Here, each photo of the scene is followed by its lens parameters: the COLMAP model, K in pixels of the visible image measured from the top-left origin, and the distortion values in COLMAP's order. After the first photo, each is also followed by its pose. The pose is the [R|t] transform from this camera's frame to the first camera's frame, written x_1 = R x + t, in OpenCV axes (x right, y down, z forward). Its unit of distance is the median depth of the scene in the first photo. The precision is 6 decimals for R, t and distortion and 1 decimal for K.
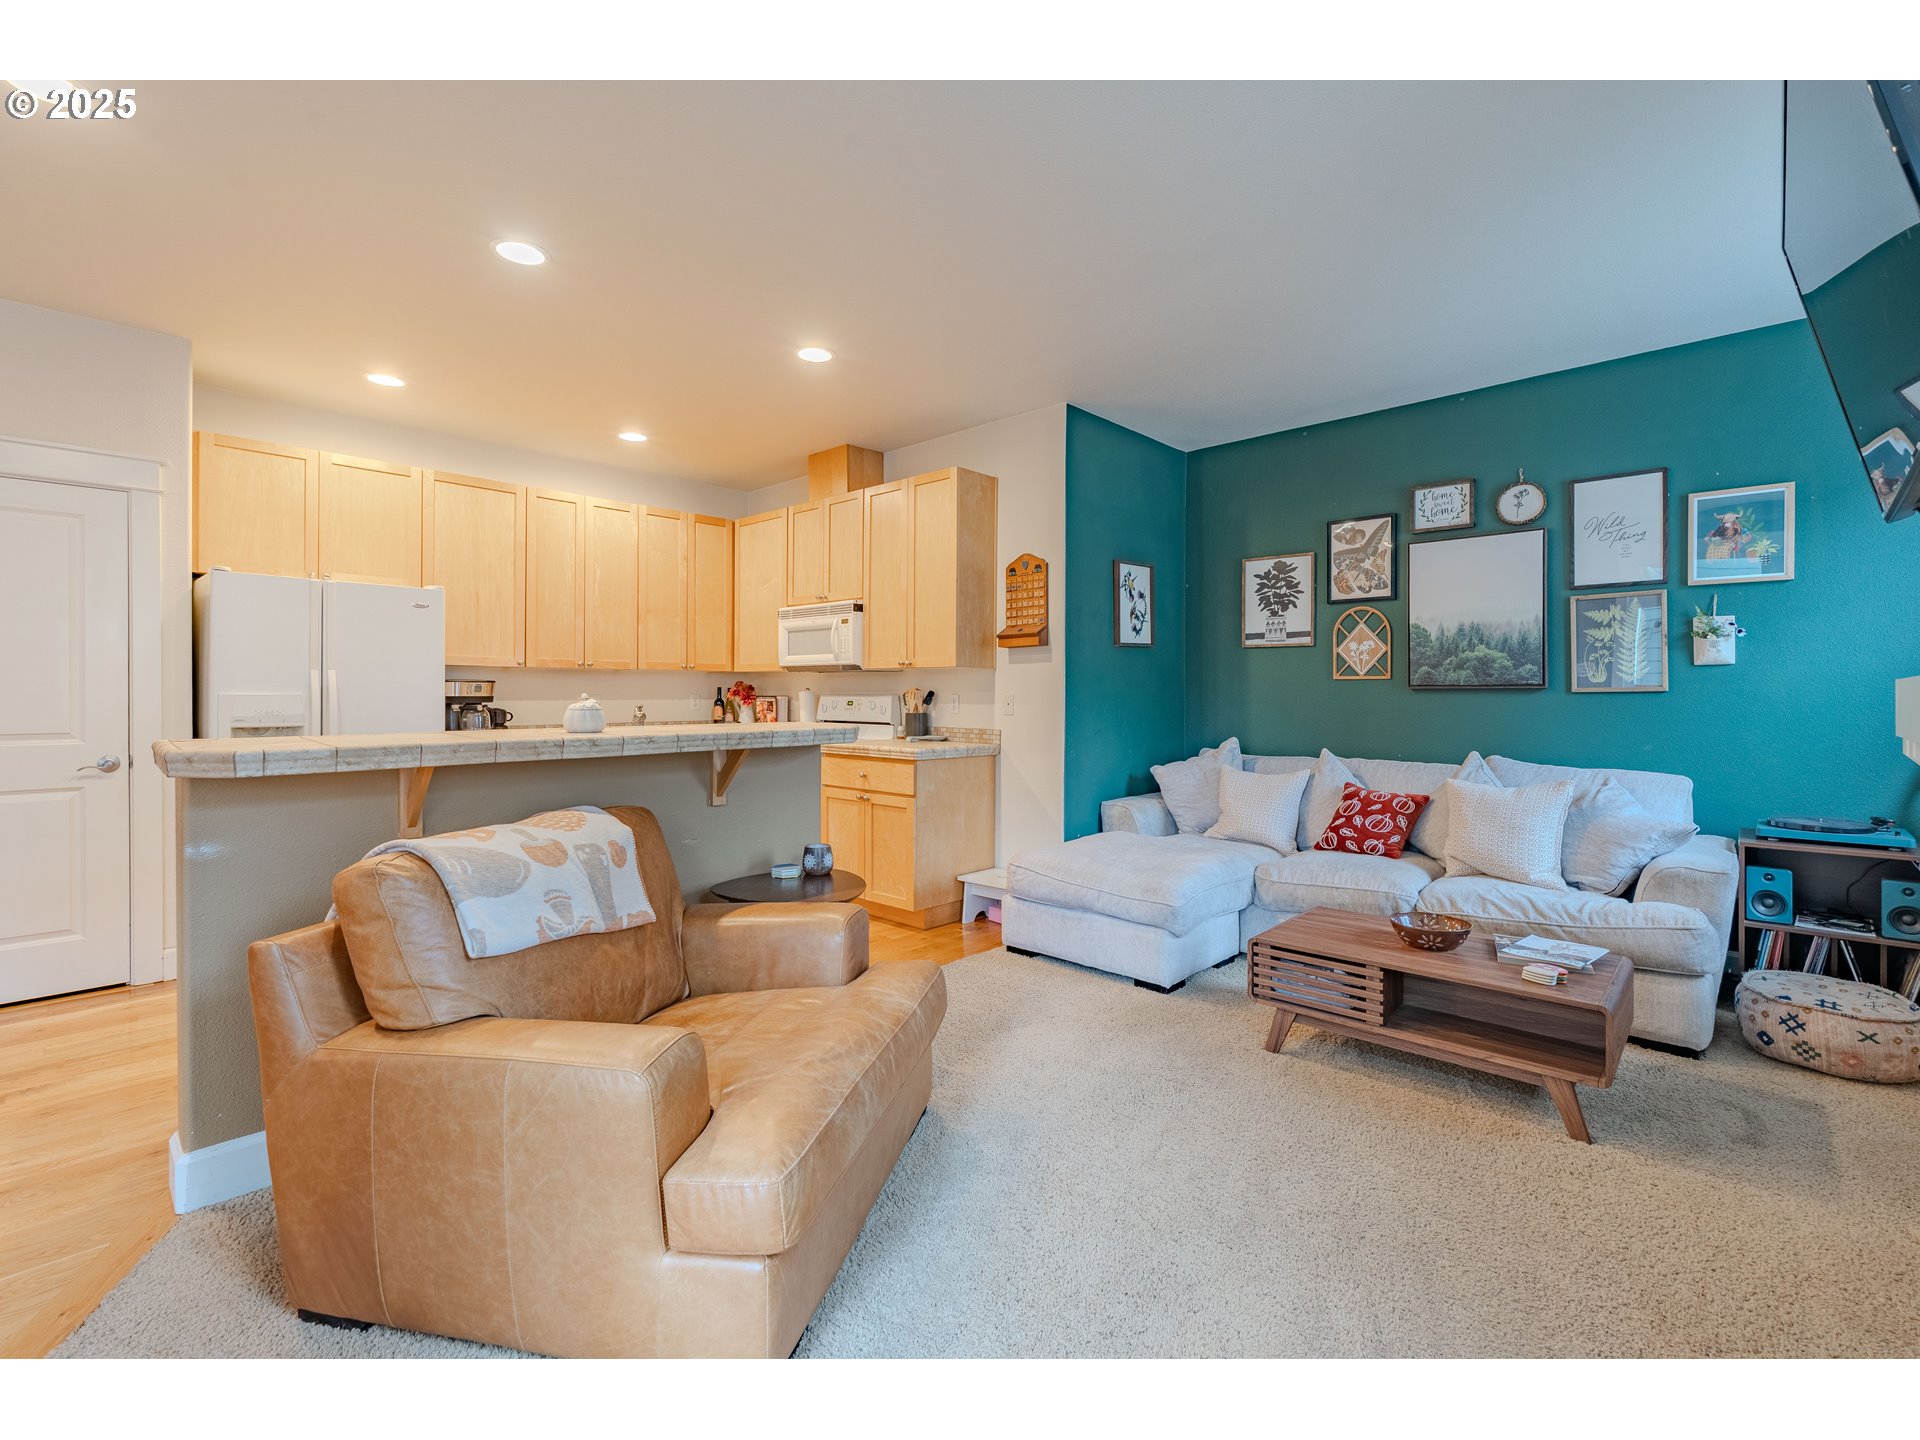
lens RADIAL K [[854.3, 0, 903.3], [0, 854.3, 695.3], [0, 0, 1]] dist [-0.000065, -0.000076]
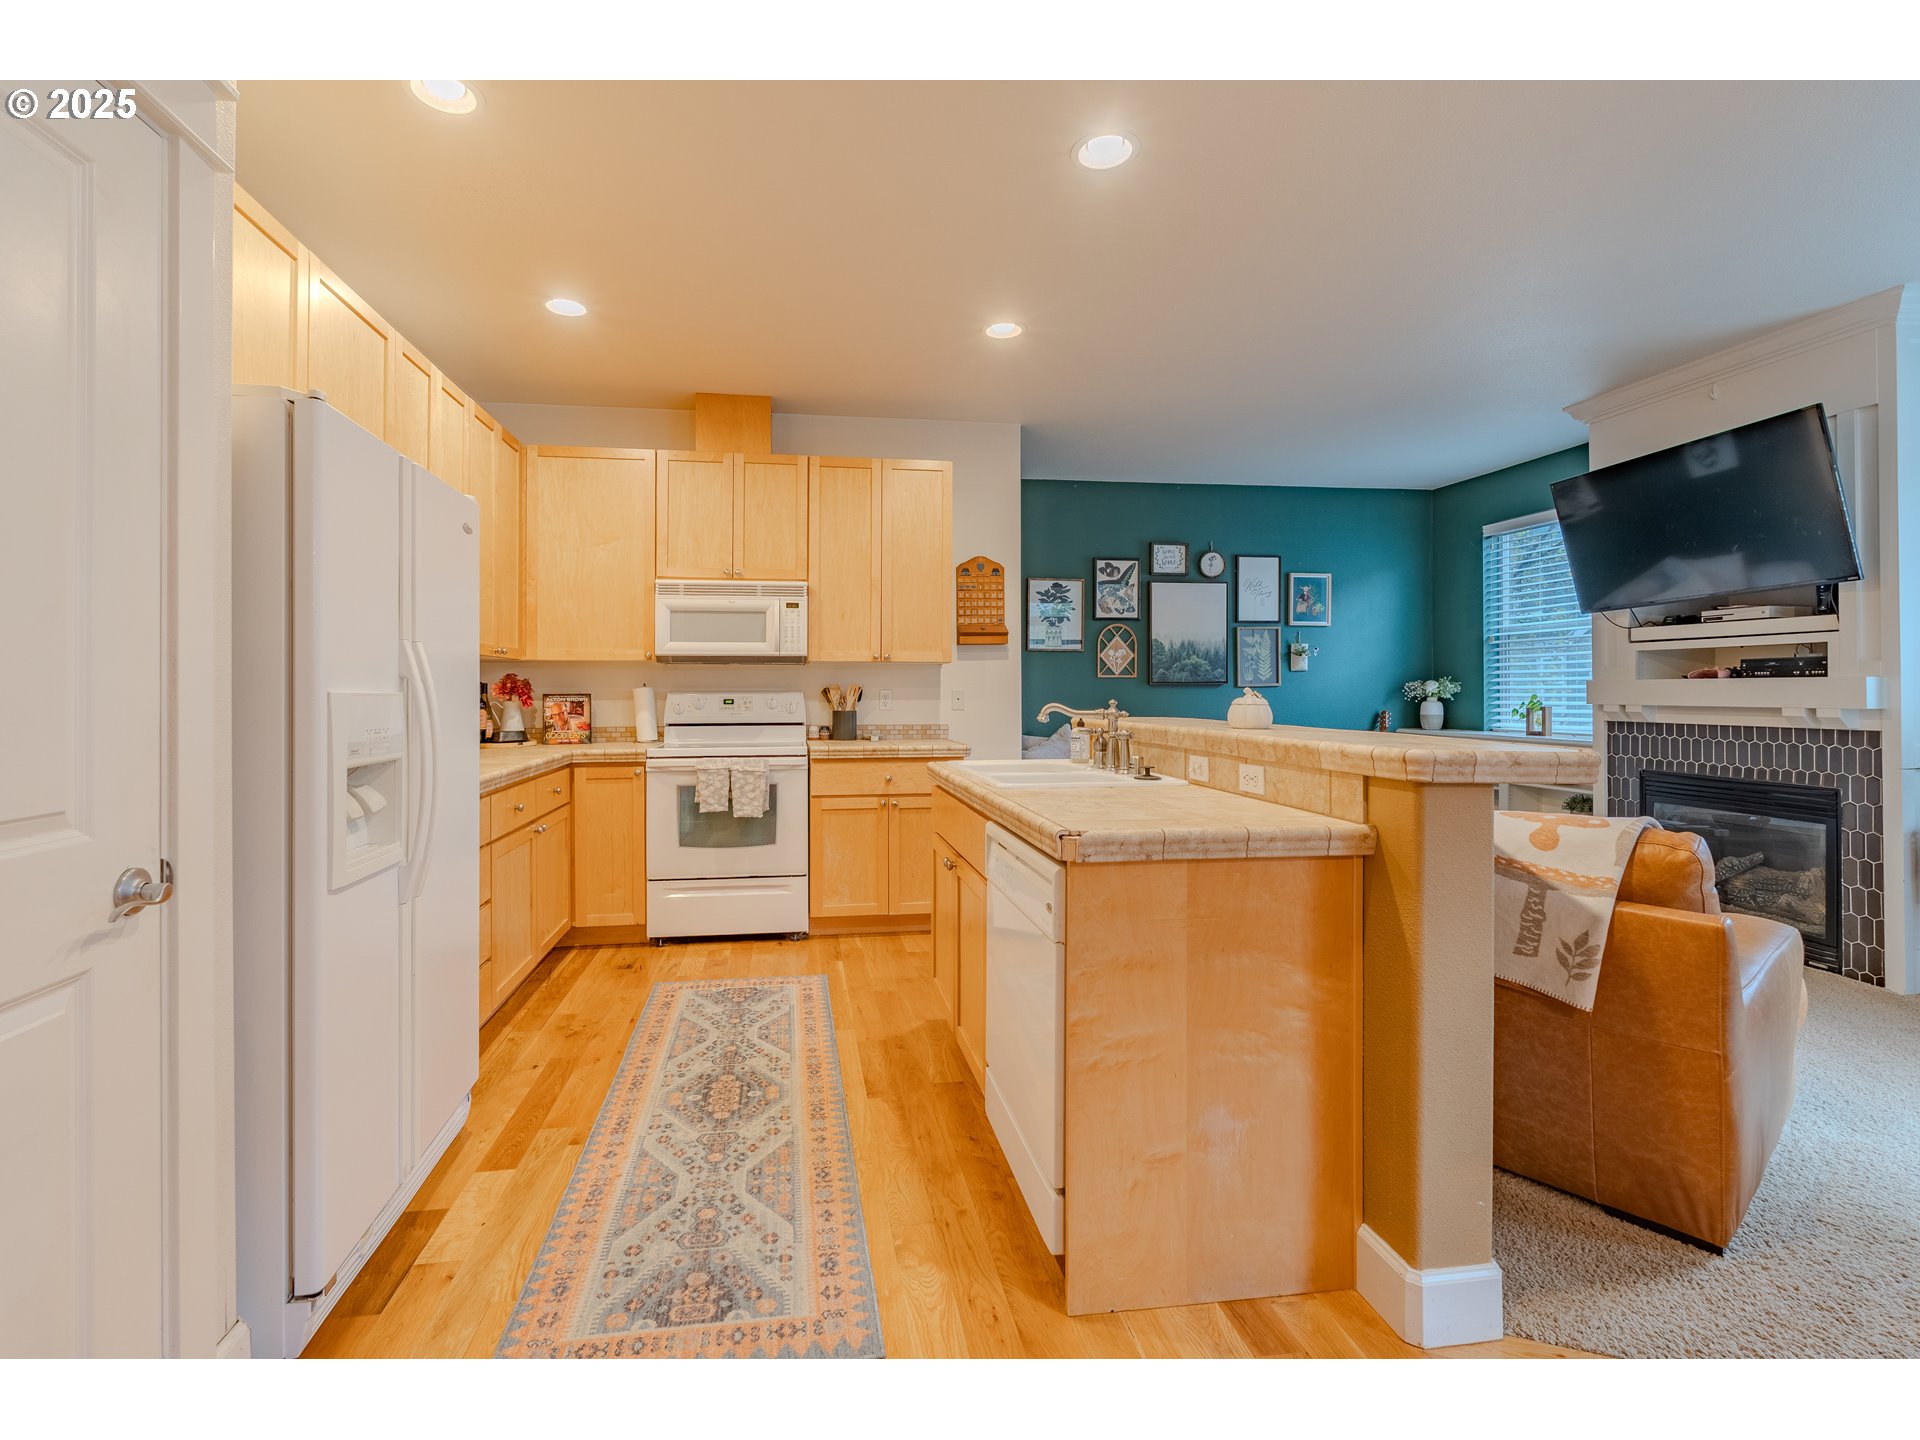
lens RADIAL K [[909.4, 0, 887.1], [0, 909.4, 694.3], [0, 0, 1]] dist [-0.002797, 0.000282]
pose [[0.607004, -0.007632, 0.794662, -0.850619], [0.006646, 0.999968, 0.004527, -0.001112], [-0.794671, 0.002533, 0.607036, 0.424410]]
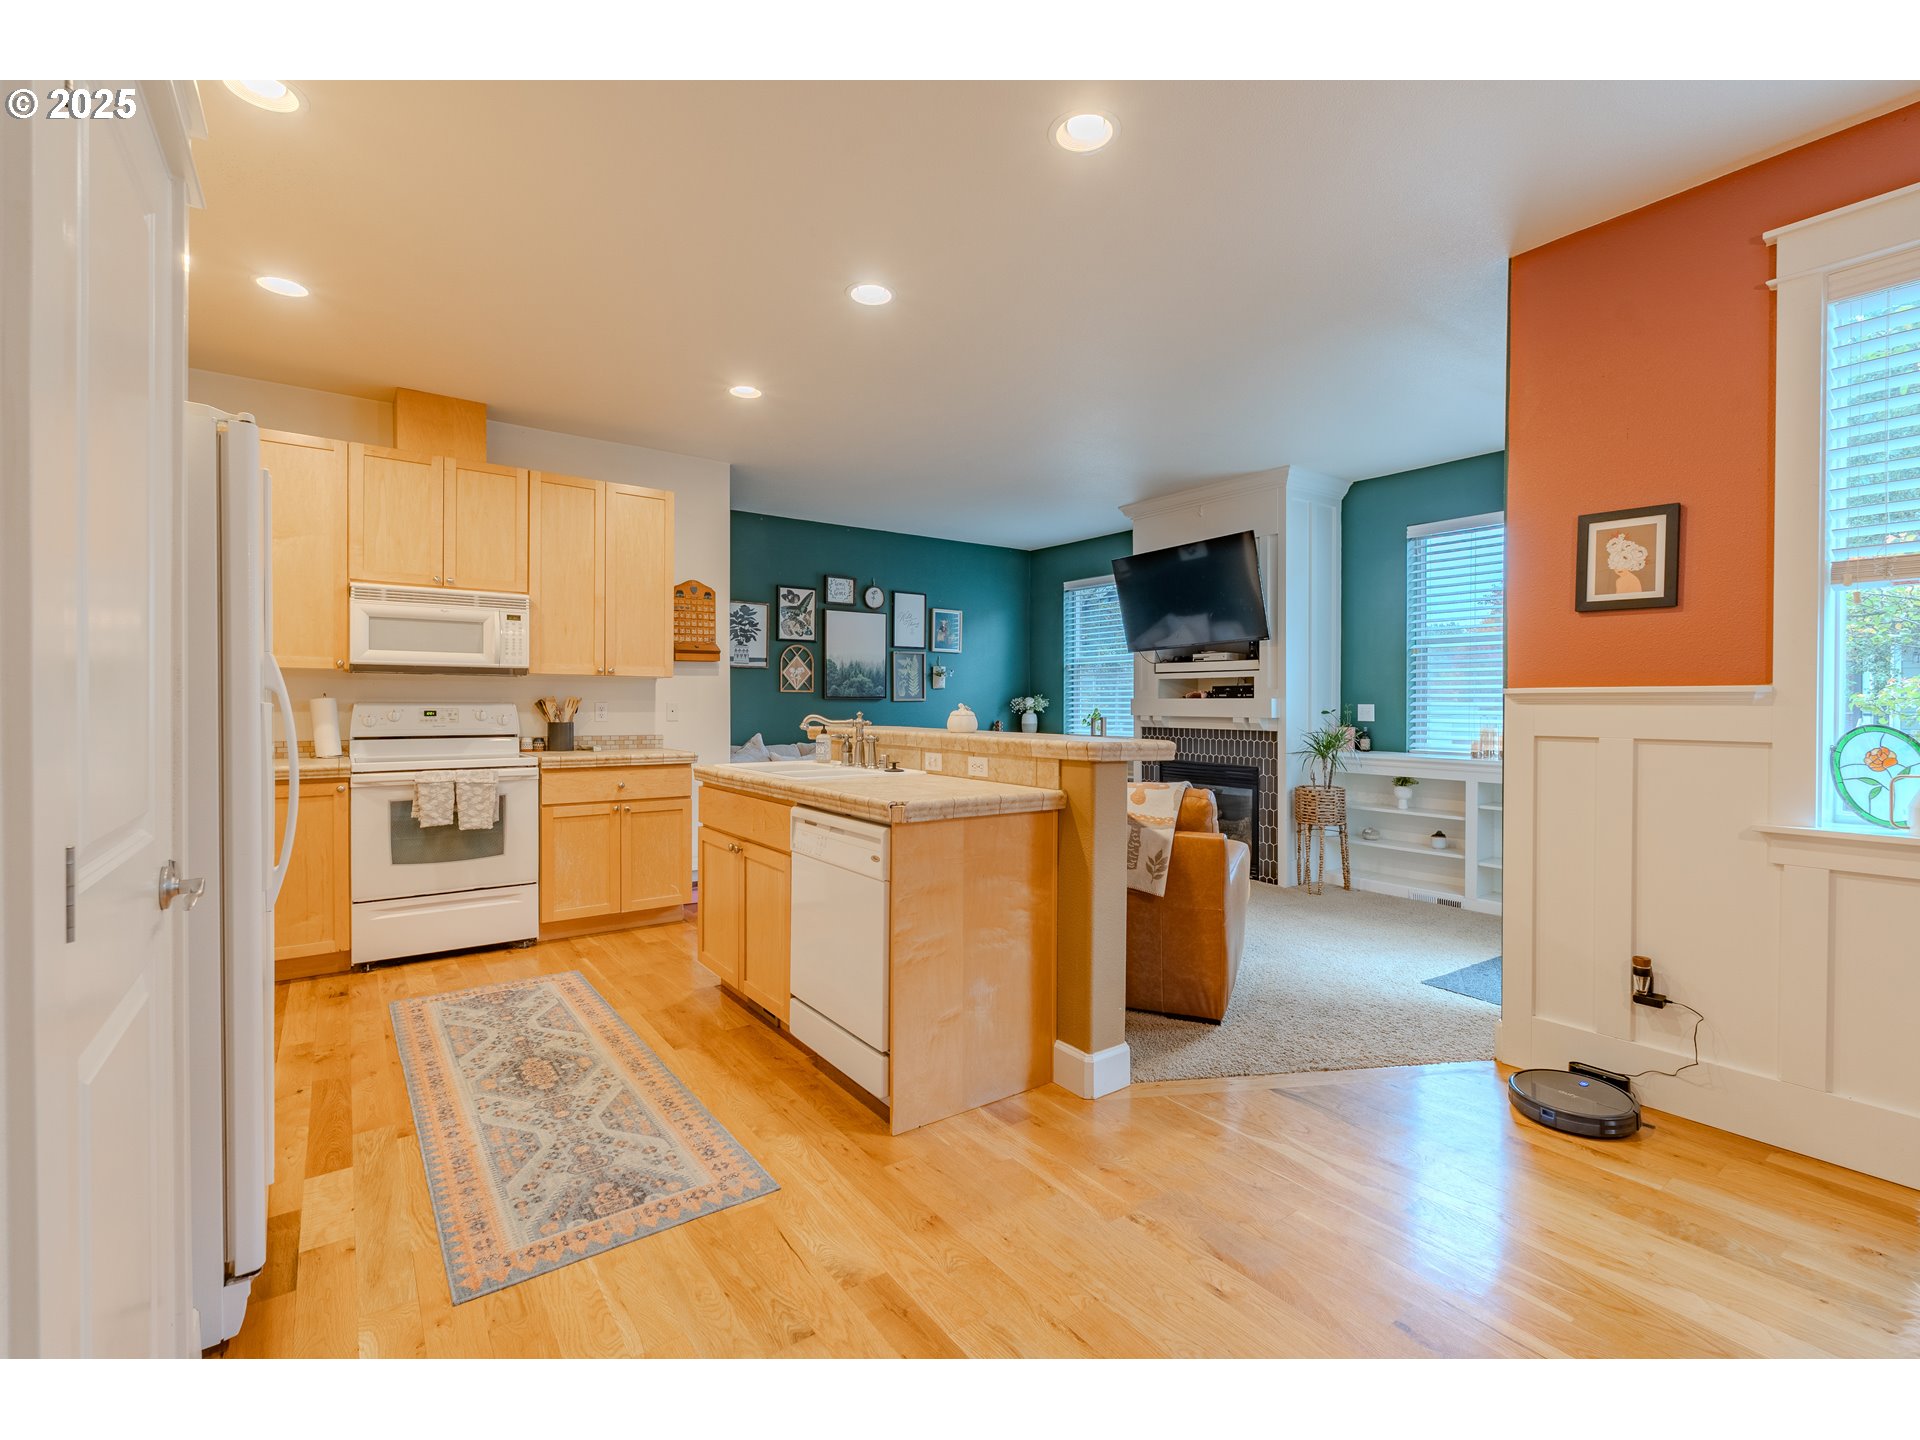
lens RADIAL K [[898.9, 0, 978.2], [0, 898.9, 717.2], [0, 0, 1]] dist [-0.003469, 0.000139]
pose [[0.129682, -0.018069, 0.991391, -1.049379], [-0.000505, 0.999833, 0.018289, -0.003673], [-0.991556, -0.002872, 0.129651, 0.478015]]
